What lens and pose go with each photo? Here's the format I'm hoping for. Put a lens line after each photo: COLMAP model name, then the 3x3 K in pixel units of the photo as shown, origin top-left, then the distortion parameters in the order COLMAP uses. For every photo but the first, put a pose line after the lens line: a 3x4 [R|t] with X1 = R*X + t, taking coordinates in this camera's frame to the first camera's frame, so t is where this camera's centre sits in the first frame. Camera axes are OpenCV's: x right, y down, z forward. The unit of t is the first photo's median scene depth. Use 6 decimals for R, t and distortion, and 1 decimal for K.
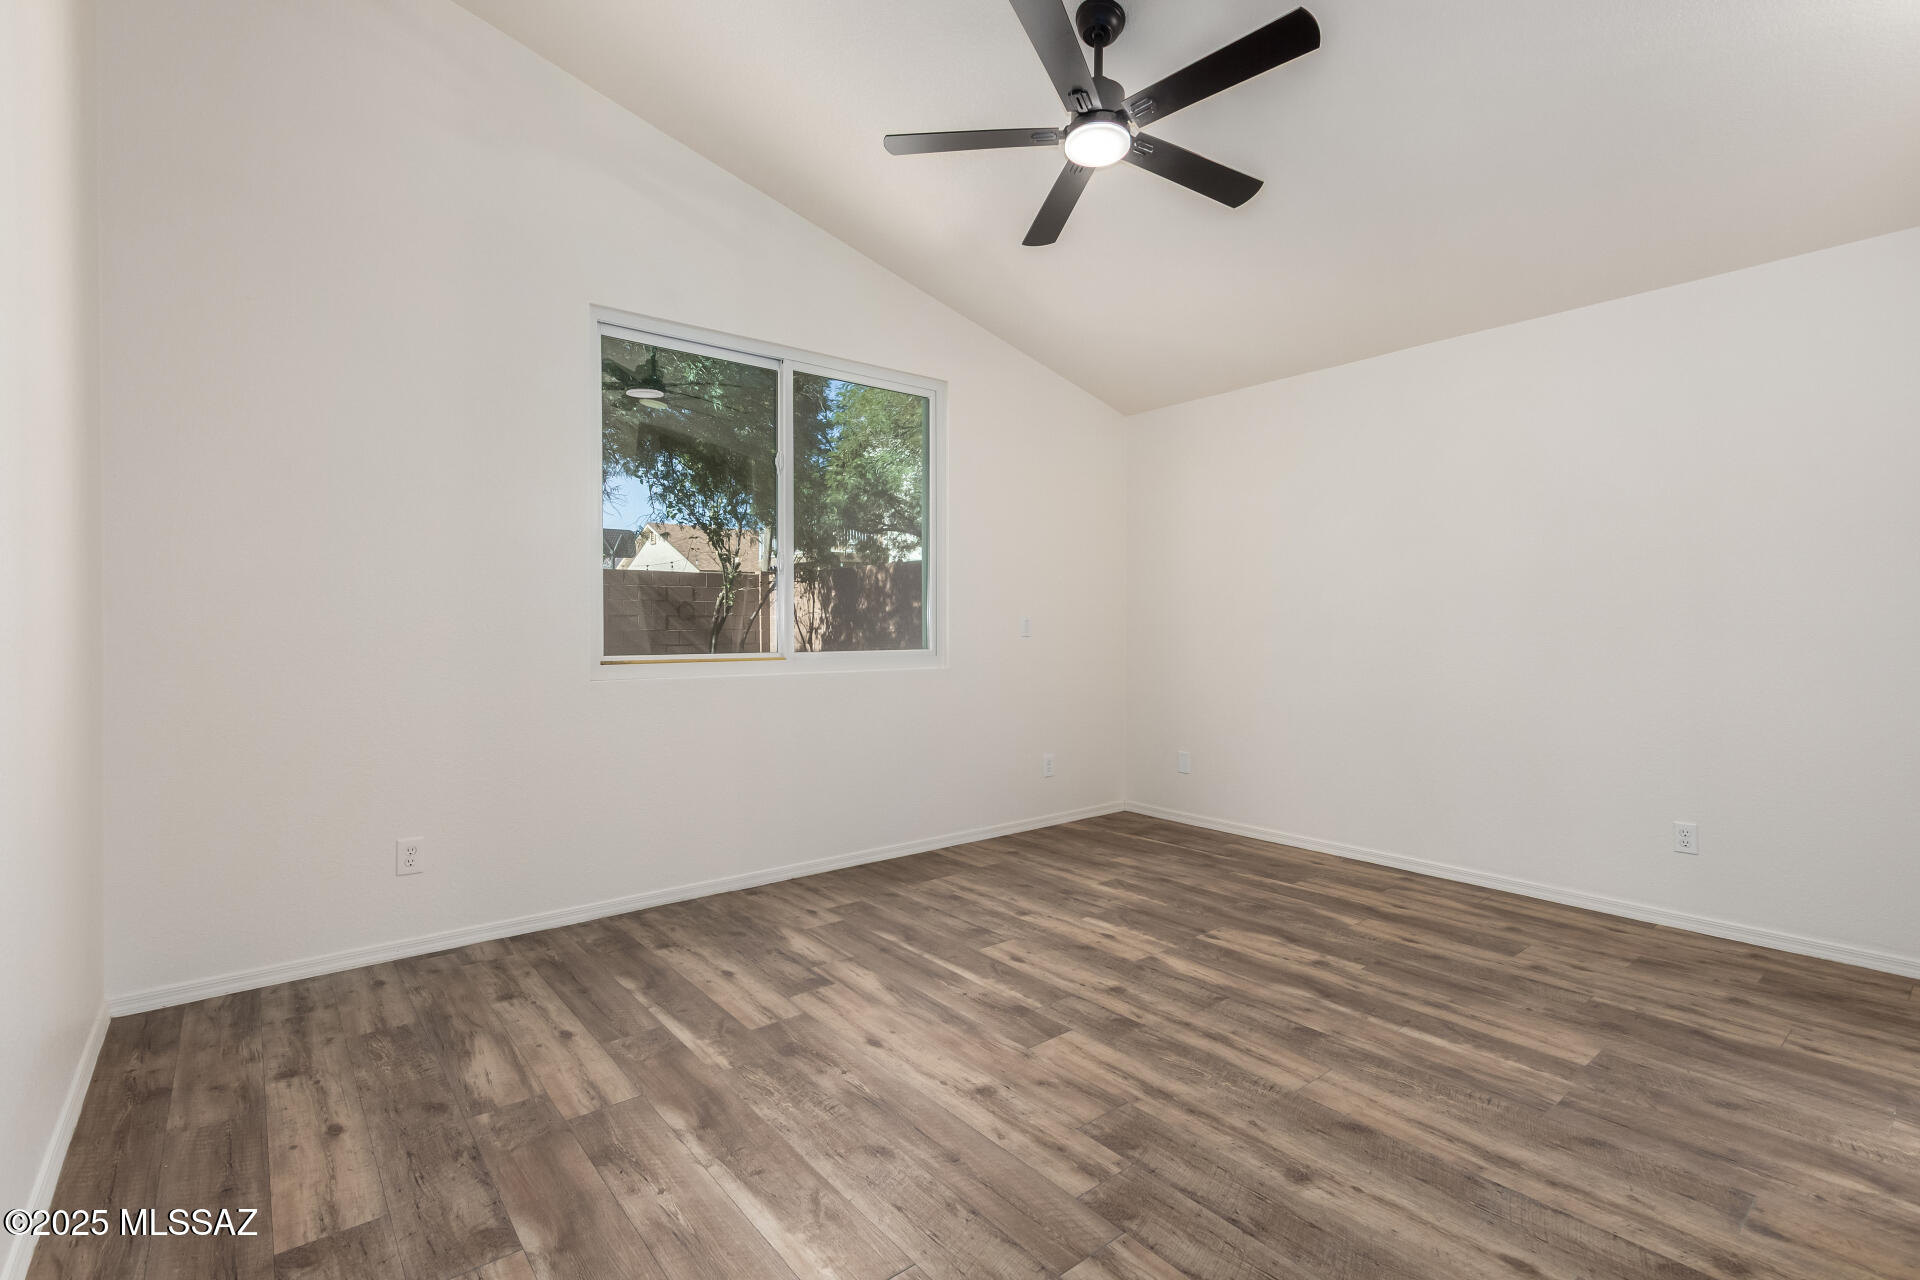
lens RADIAL K [[877.6, 0, 956.1], [0, 877.6, 638.4], [0, 0, 1]] dist [0.011341, -0.005548]
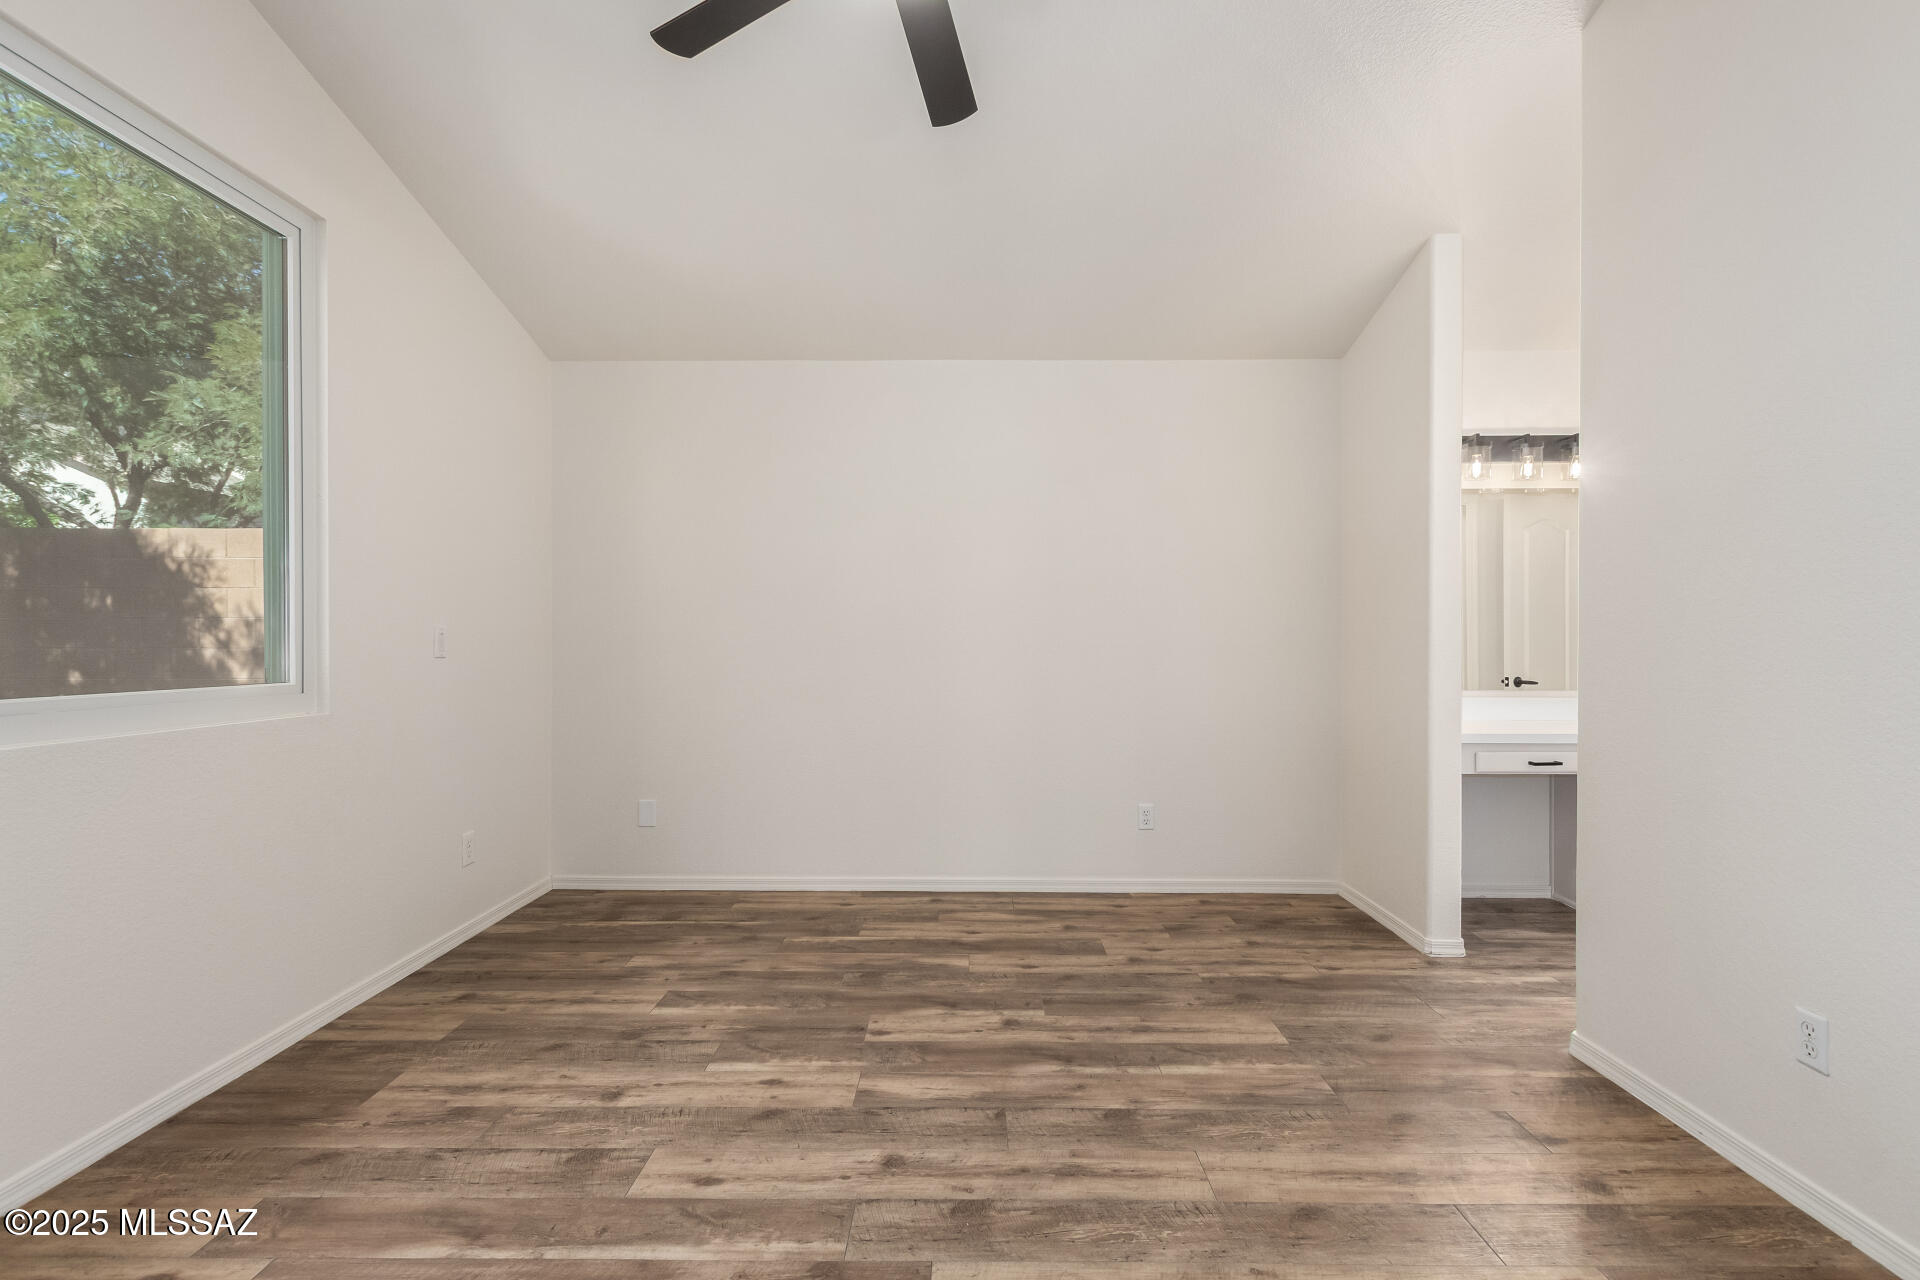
lens RADIAL K [[877.6, 0, 963.2], [0, 877.6, 644.5], [0, 0, 1]] dist [0.011341, -0.005548]
pose [[0.635089, -0.000458, 0.772439, -0.307907], [0.008868, 0.999938, -0.006698, -0.005825], [-0.772388, 0.011104, 0.635054, 0.487167]]
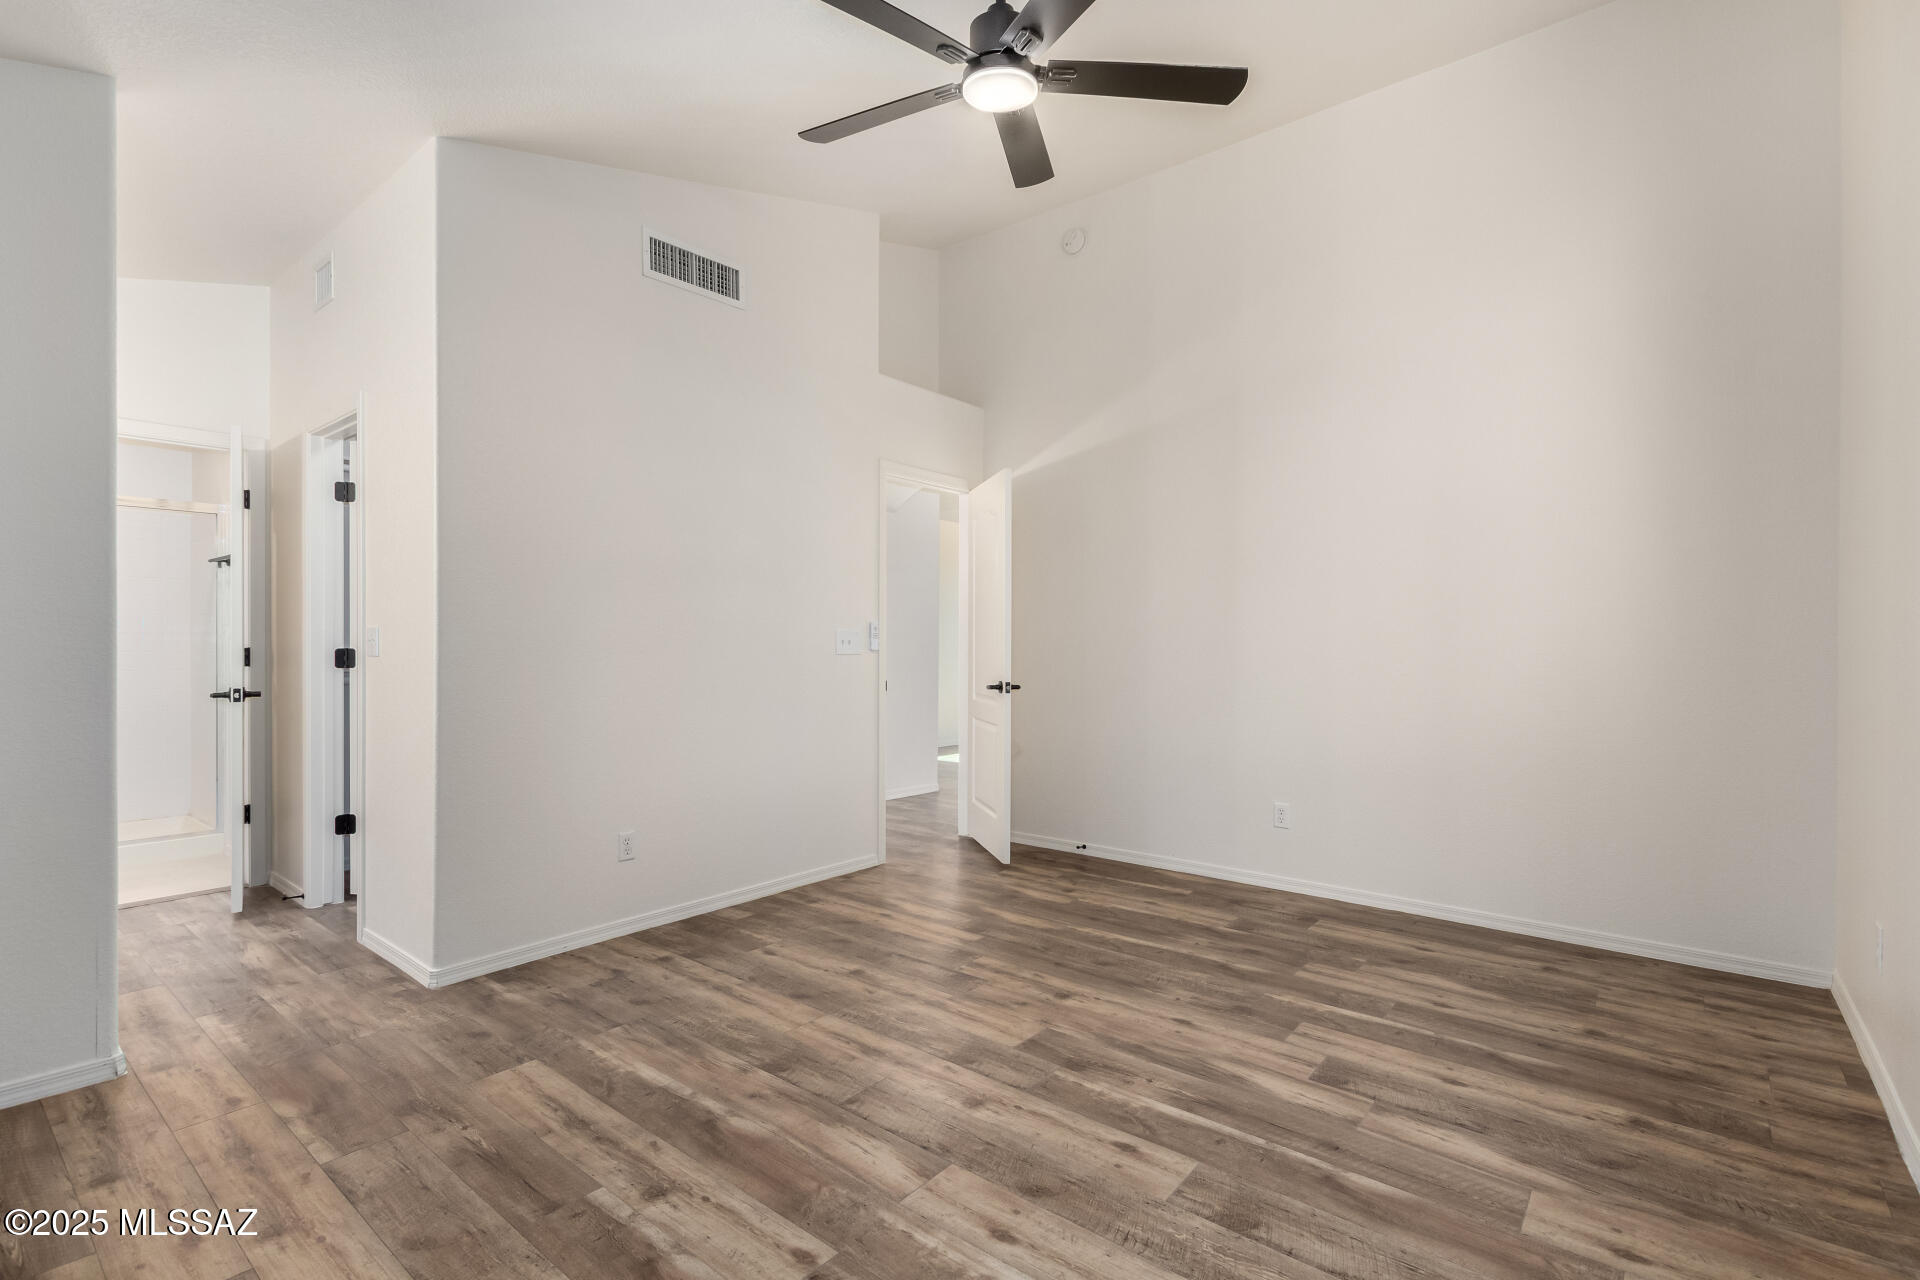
lens RADIAL K [[877.6, 0, 962.6], [0, 877.6, 643.5], [0, 0, 1]] dist [0.011341, -0.005548]
pose [[-0.977160, -0.002512, -0.212490, 0.348368], [-0.004985, 0.999926, 0.011102, -0.022847], [0.212447, 0.011907, -0.977100, 1.696570]]
